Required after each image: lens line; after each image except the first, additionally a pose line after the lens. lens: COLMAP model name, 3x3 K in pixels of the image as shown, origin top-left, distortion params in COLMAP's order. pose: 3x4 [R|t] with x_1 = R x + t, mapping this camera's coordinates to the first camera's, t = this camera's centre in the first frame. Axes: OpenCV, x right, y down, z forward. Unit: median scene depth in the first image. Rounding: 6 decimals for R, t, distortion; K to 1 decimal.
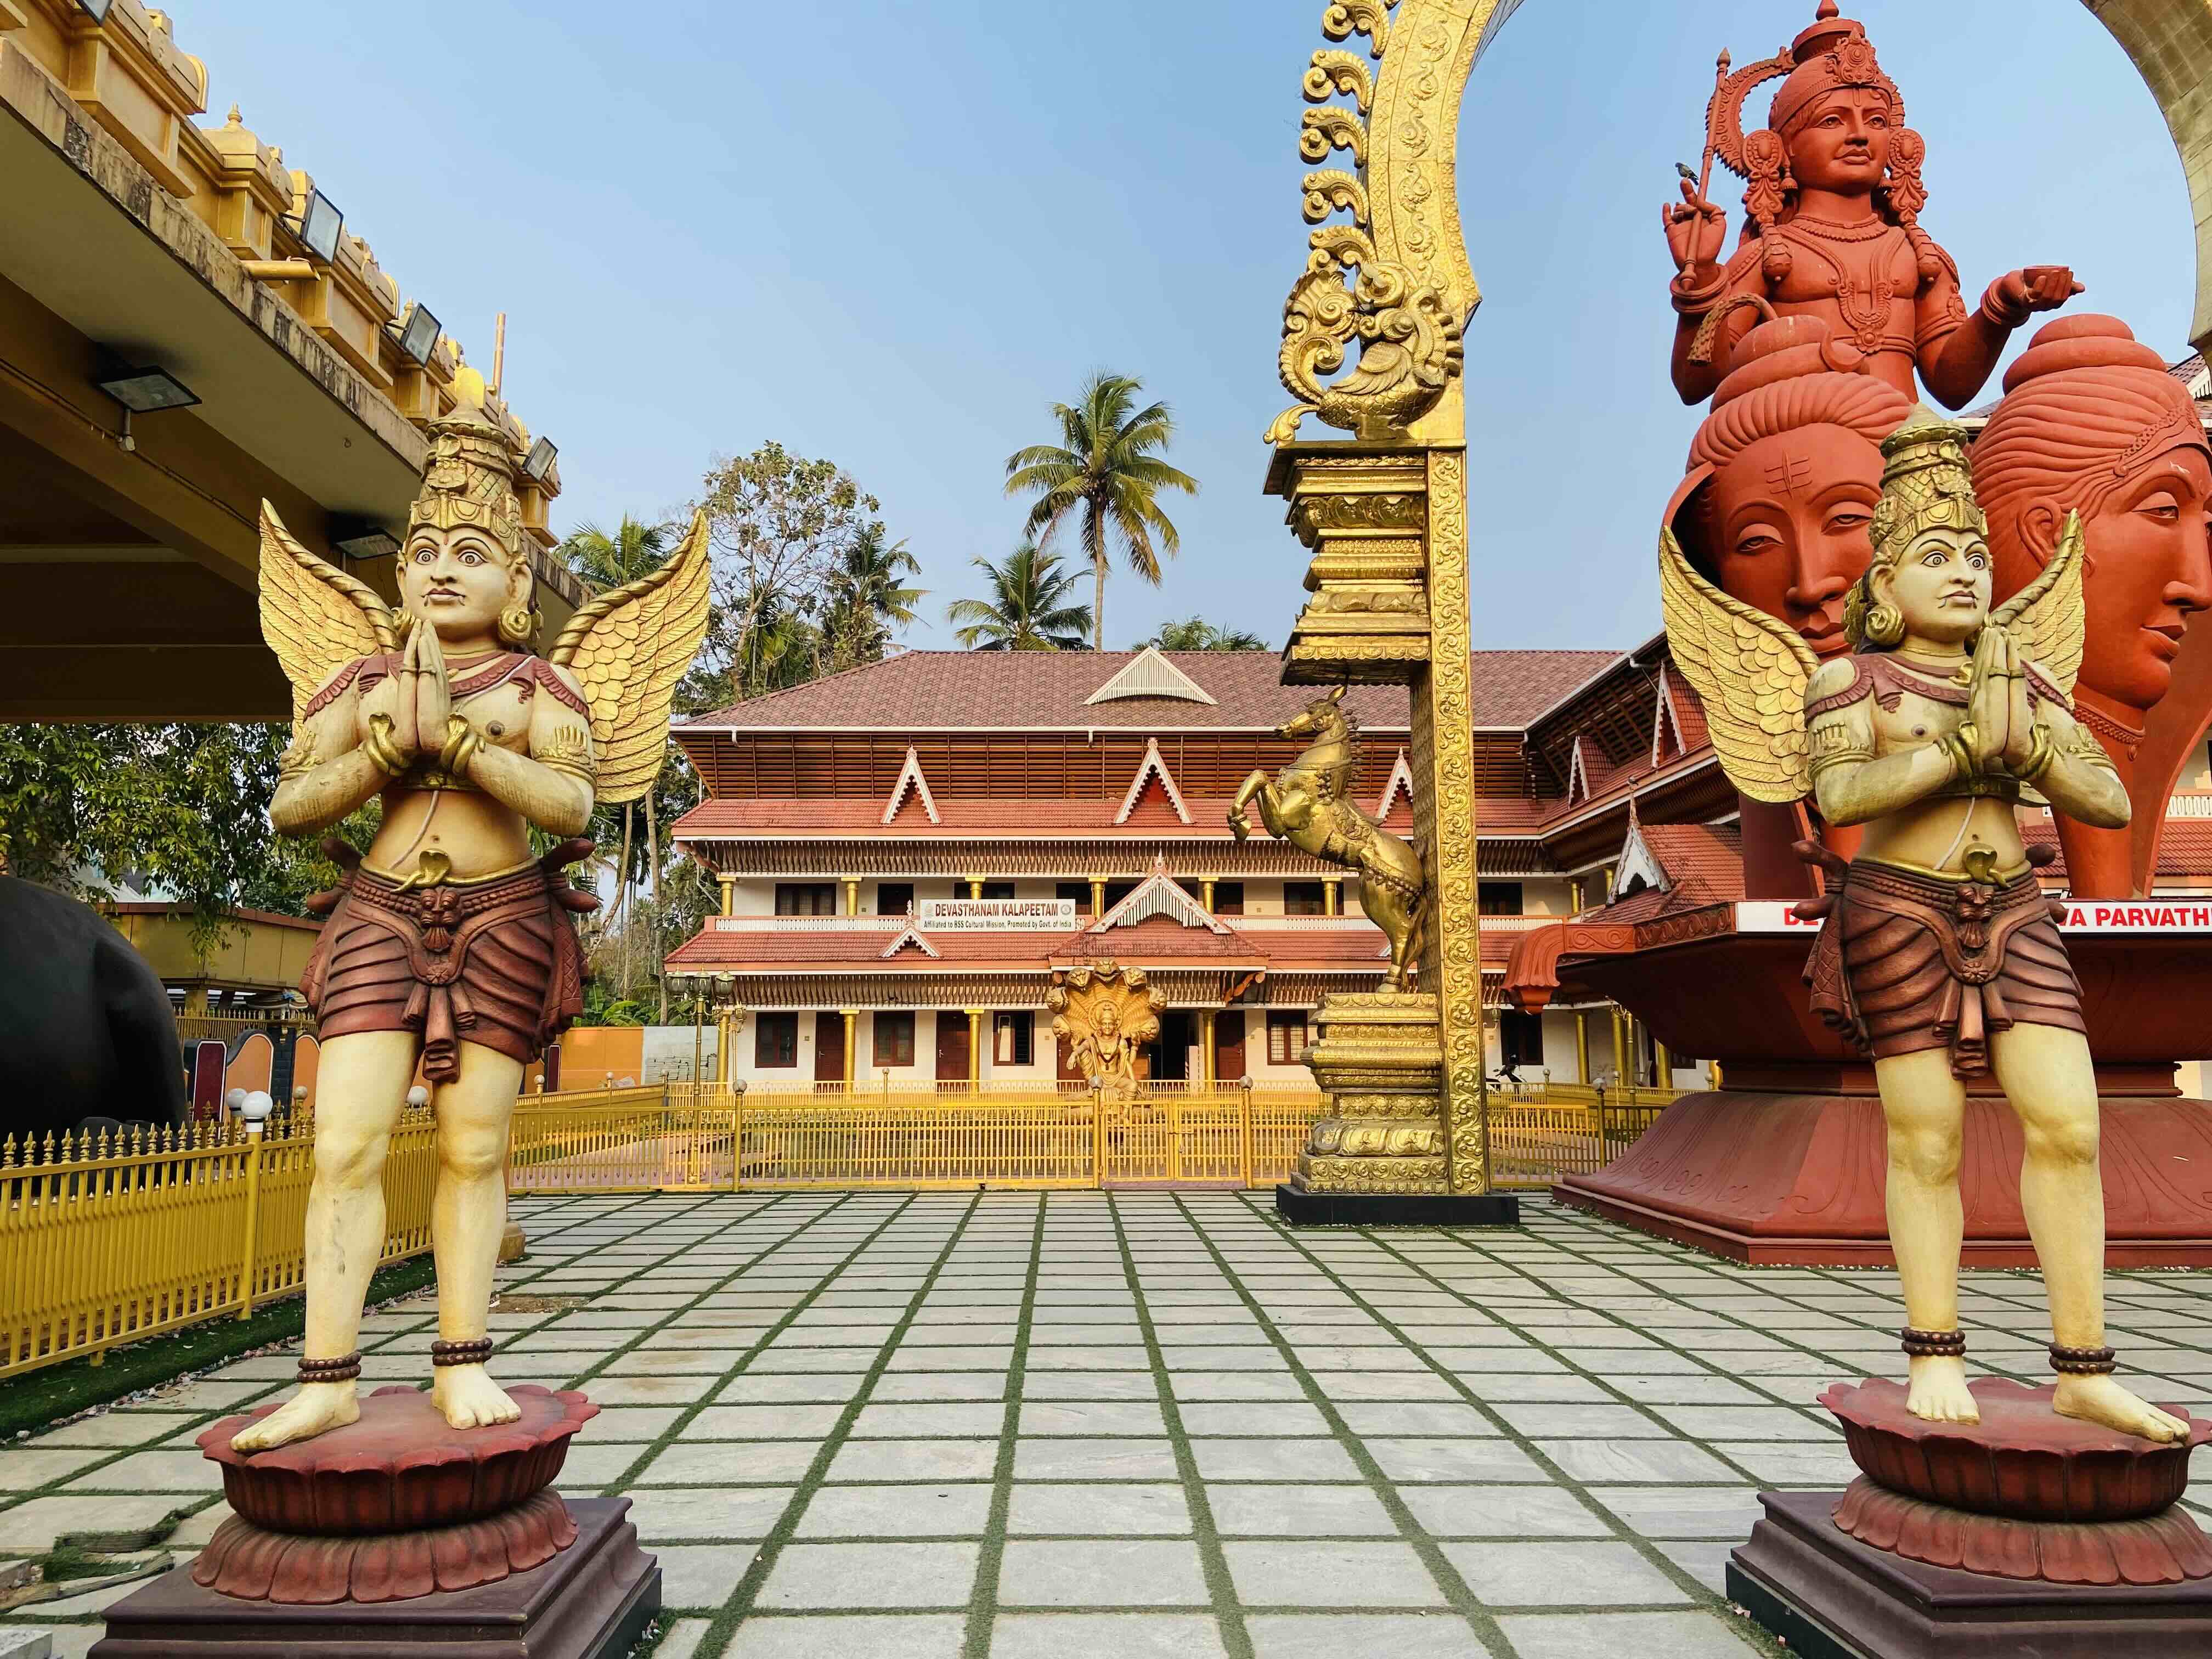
lens RADIAL K [[1676.1, 0, 1085.4], [0, 1676.1, 825.8], [0, 0, 1]] dist [0.130378, -0.173308]
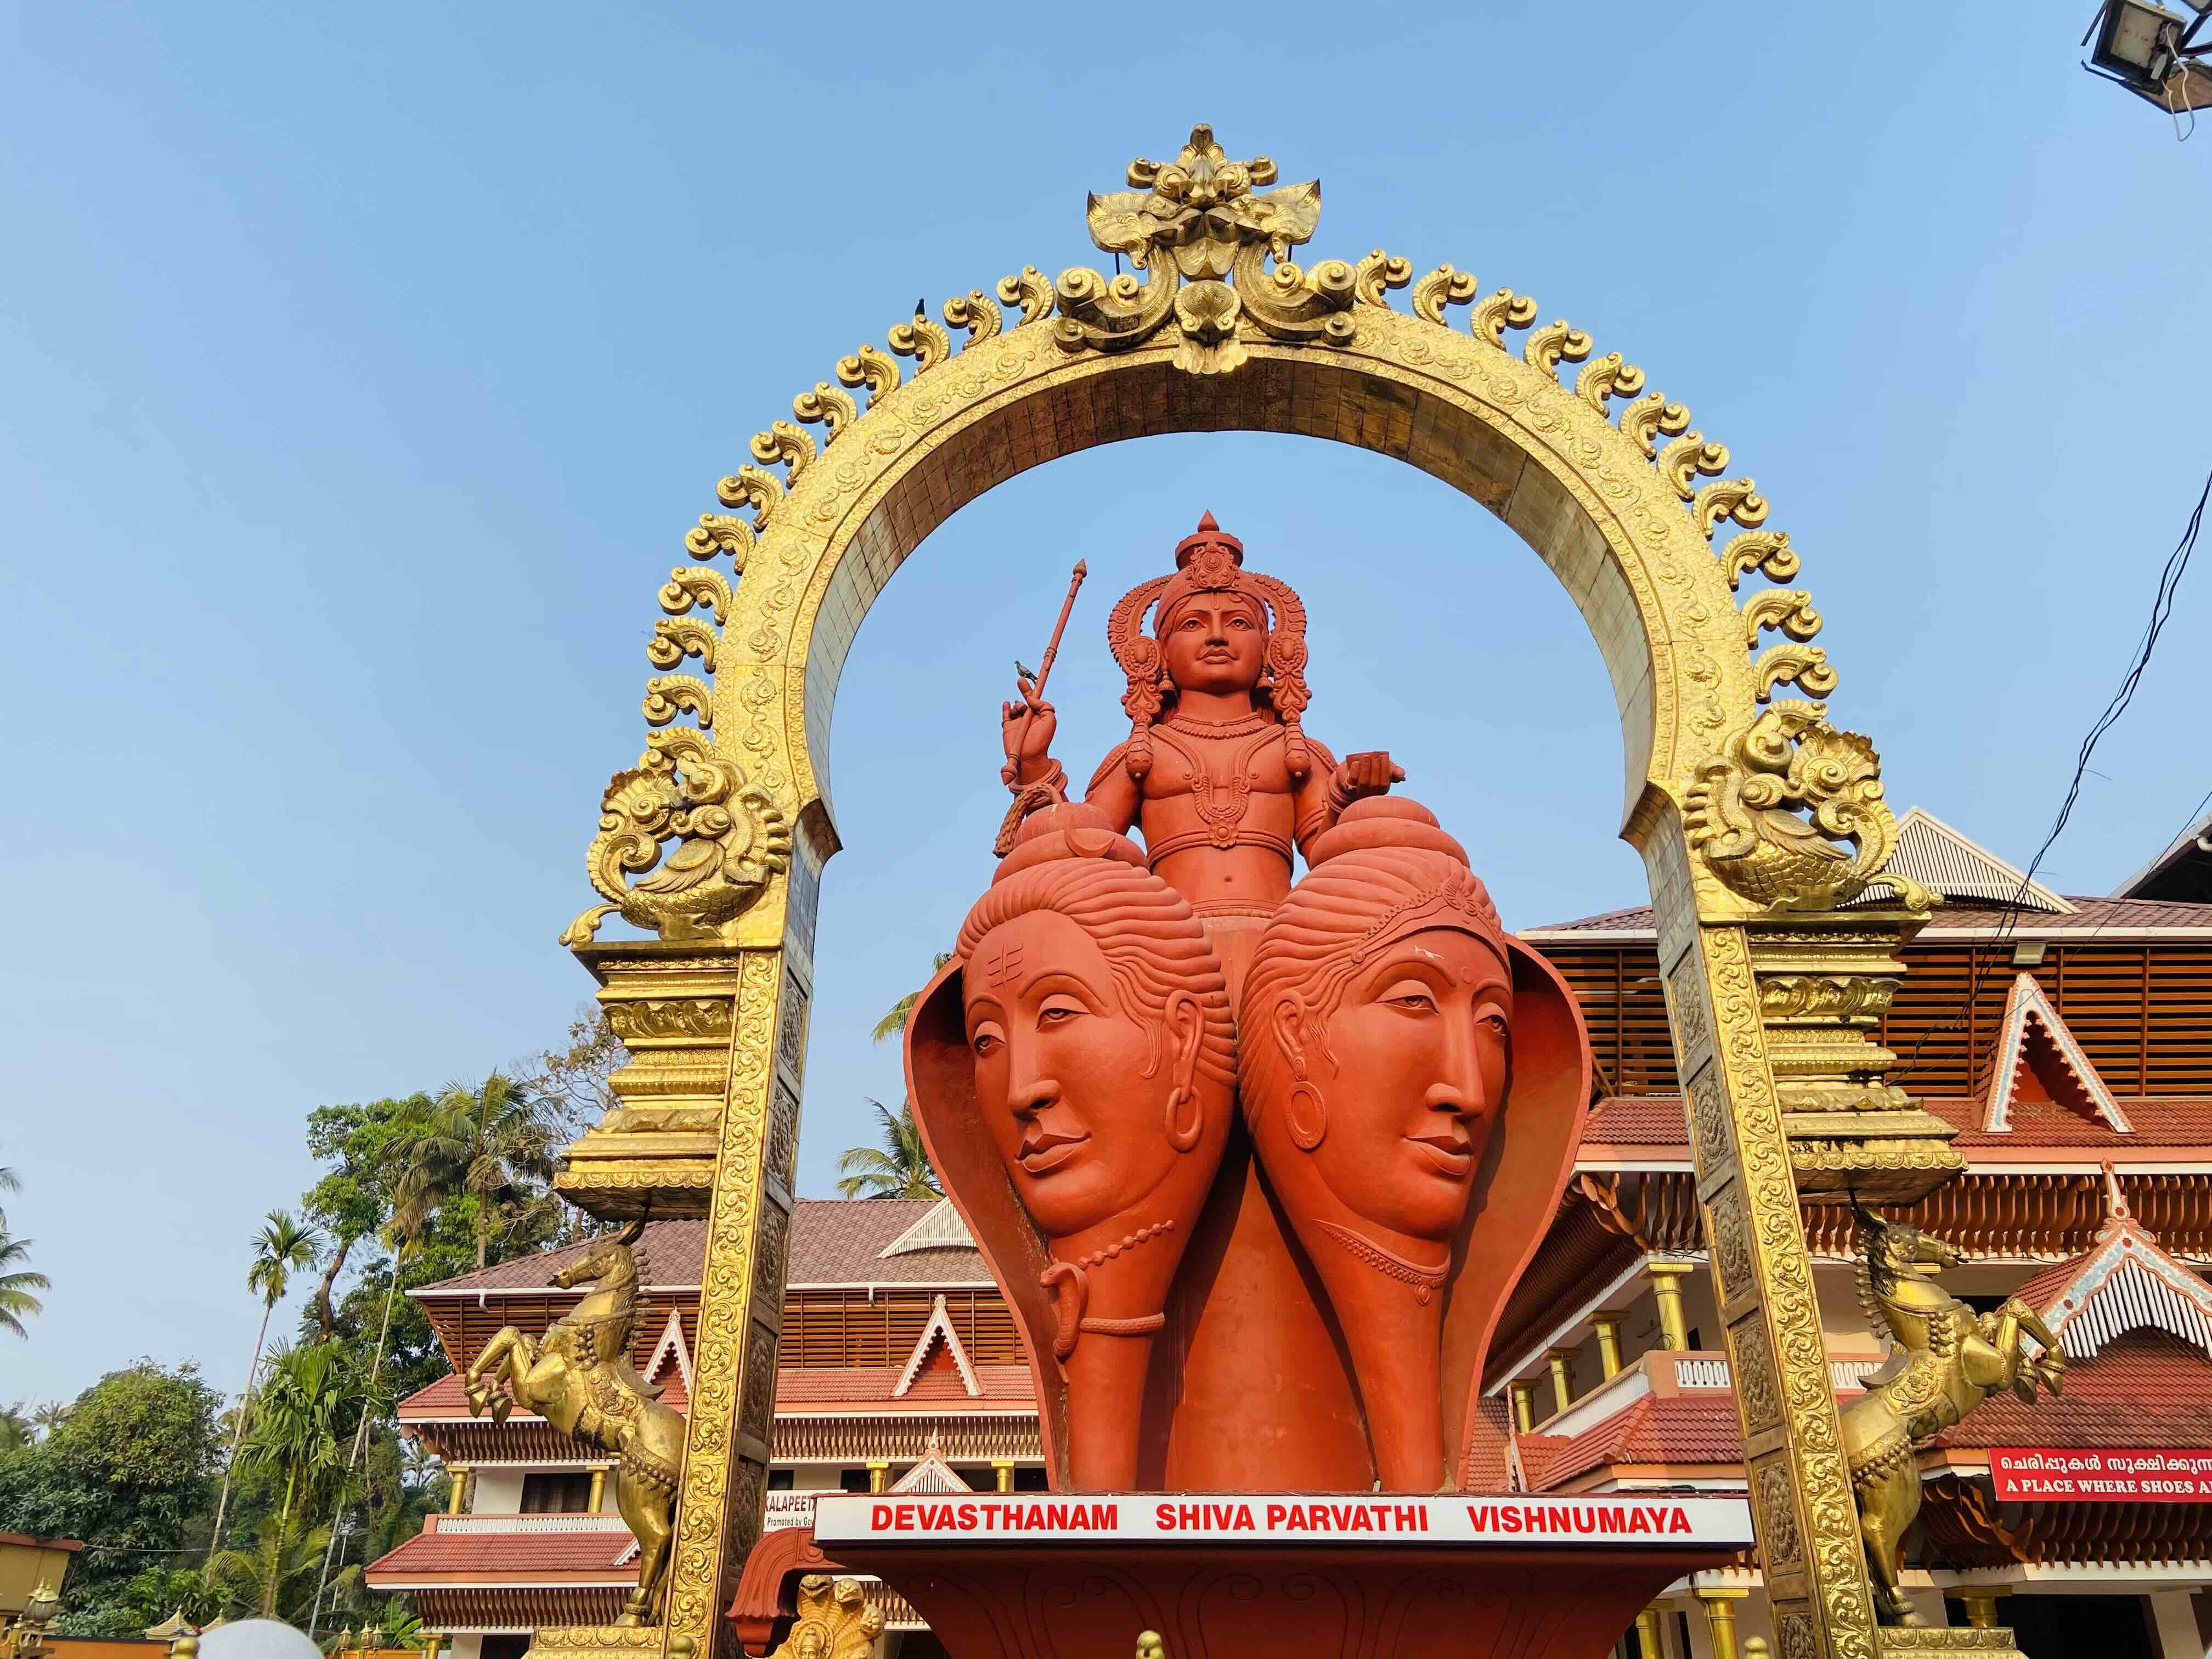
lens RADIAL K [[1665.8, 0, 1102.6], [0, 1665.8, 820.3], [0, 0, 1]] dist [0.127996, -0.156815]
pose [[0.998923, -0.017324, -0.043054, 0.414689], [0.002368, 0.945534, -0.325515, 0.003765], [0.046349, 0.325062, 0.944556, 0.134677]]
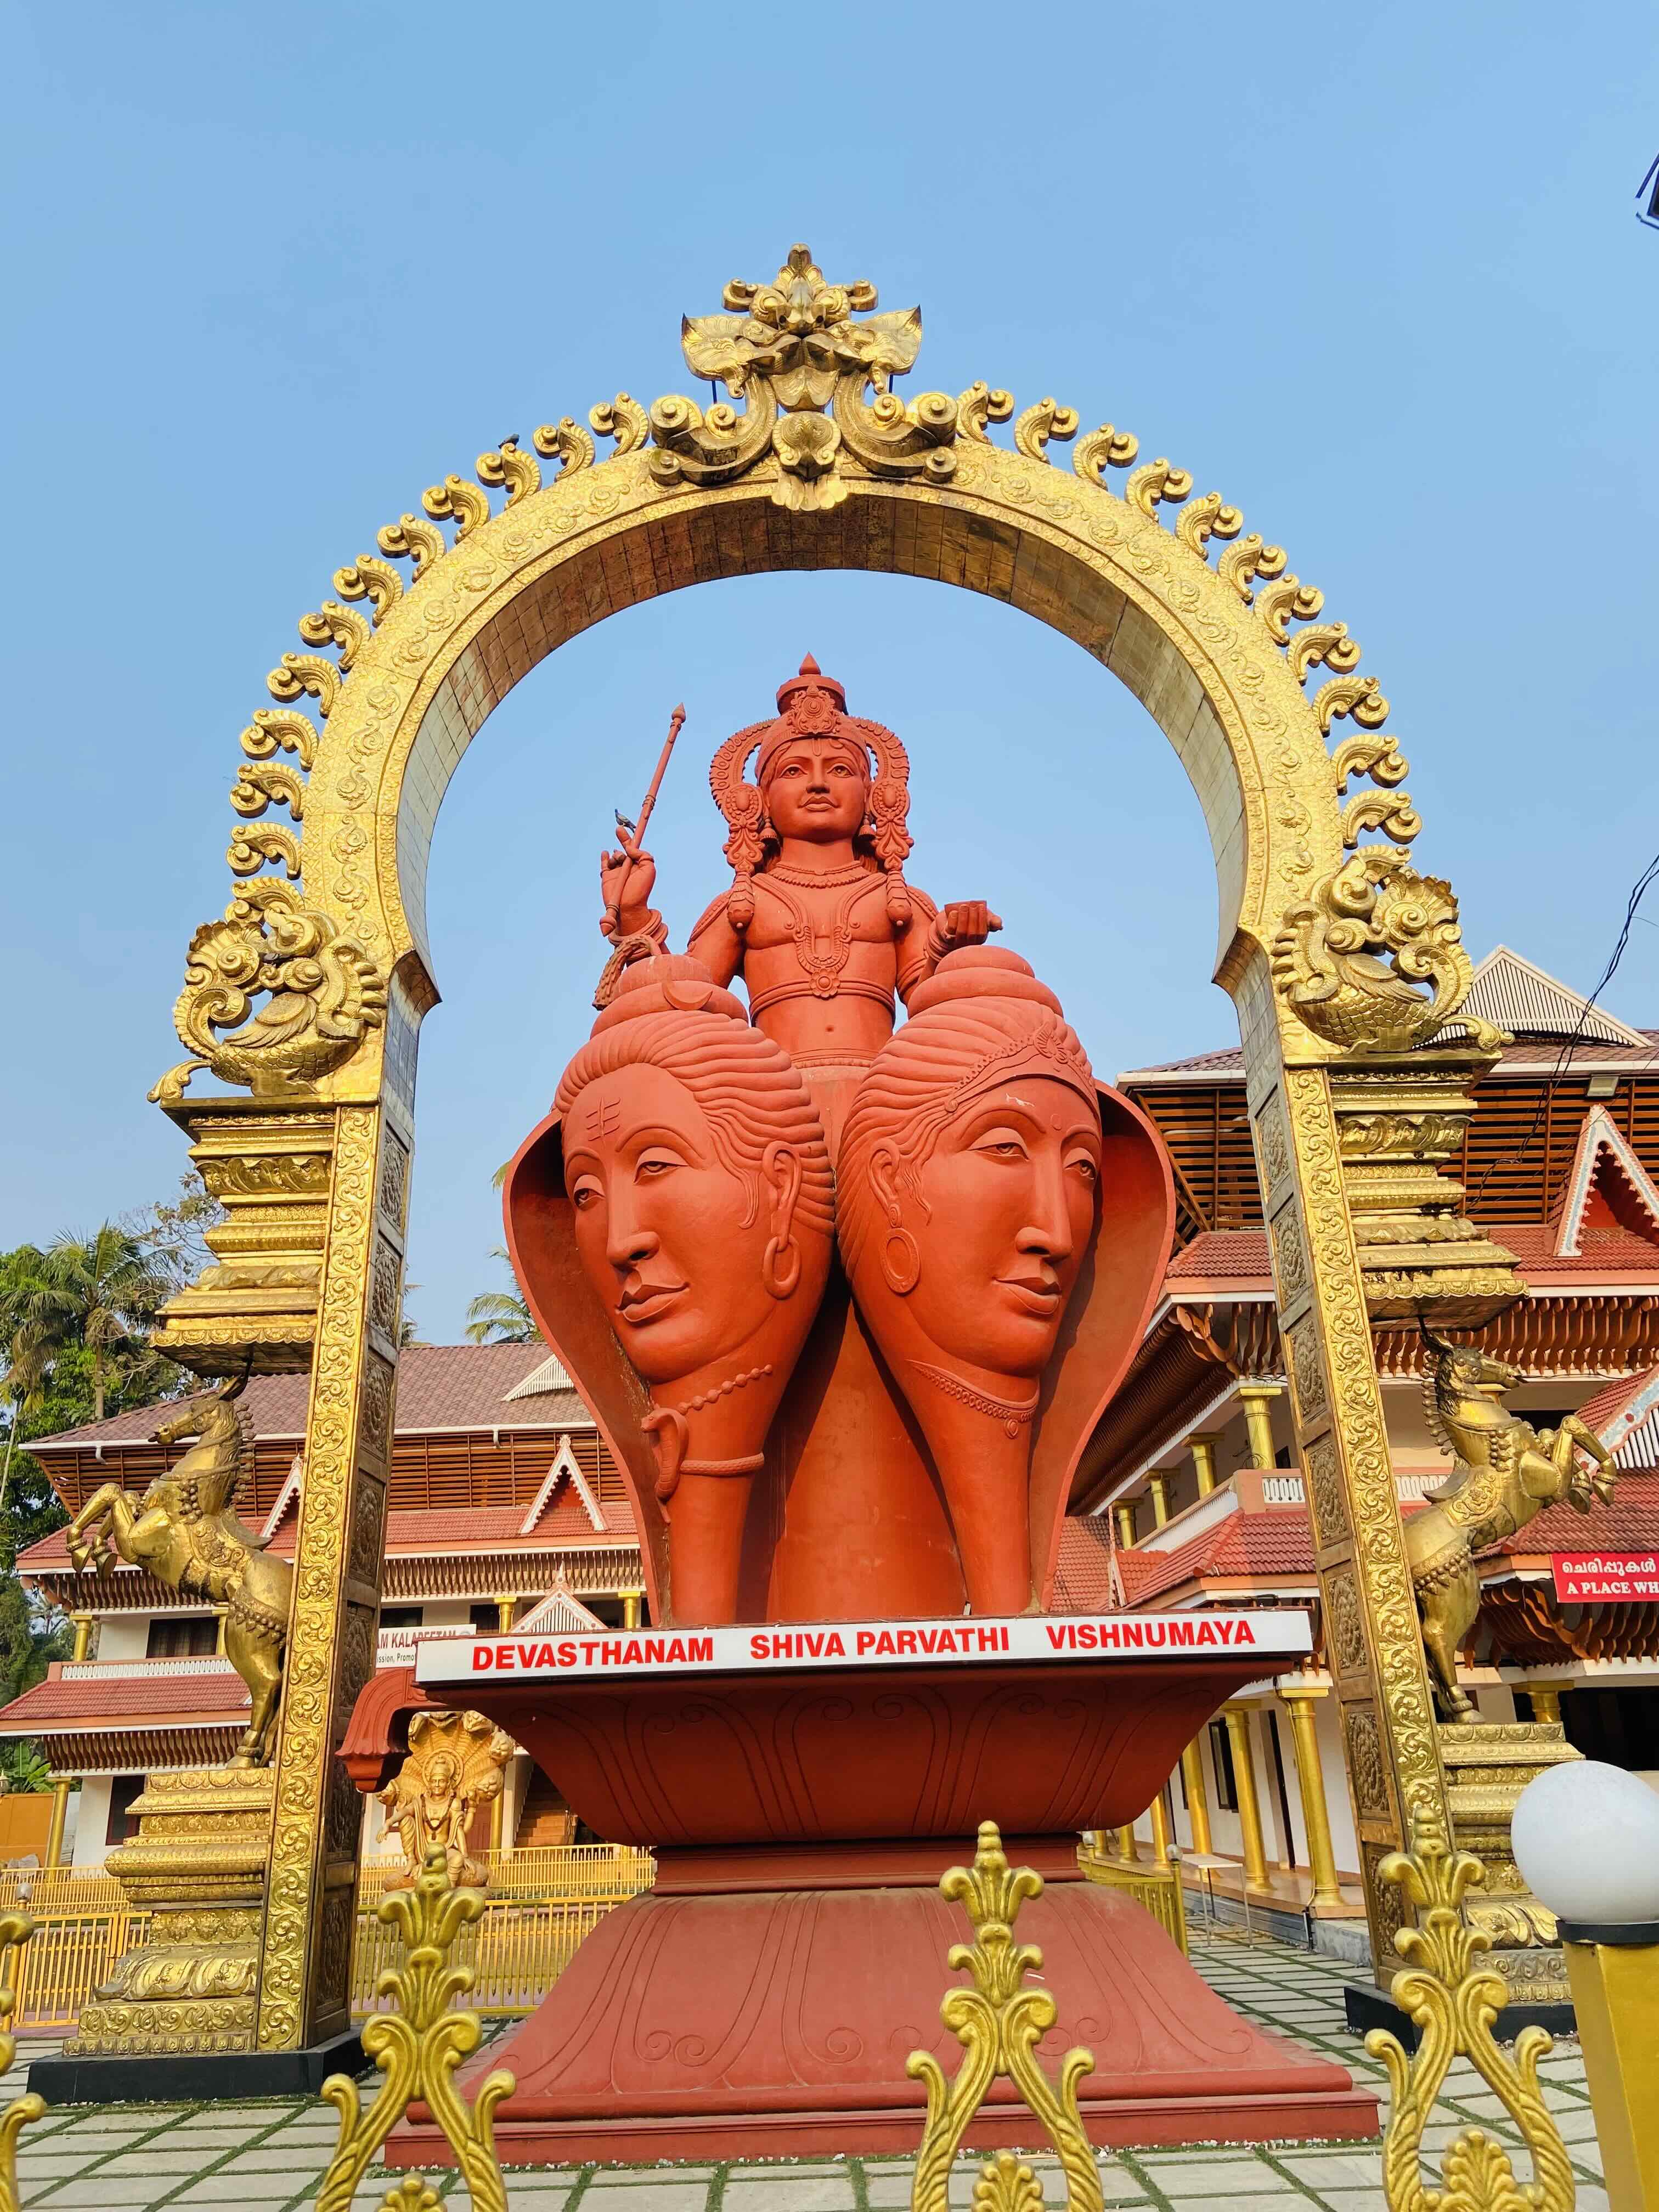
lens RADIAL K [[1665.8, 0, 834.0], [0, 1665.8, 1083.7], [0, 0, 1]] dist [0.127996, -0.156815]
pose [[0.999488, -0.027253, 0.016735, 0.428731], [0.030613, 0.966694, -0.254098, 0.000191], [-0.009253, 0.254480, 0.967034, 0.130445]]
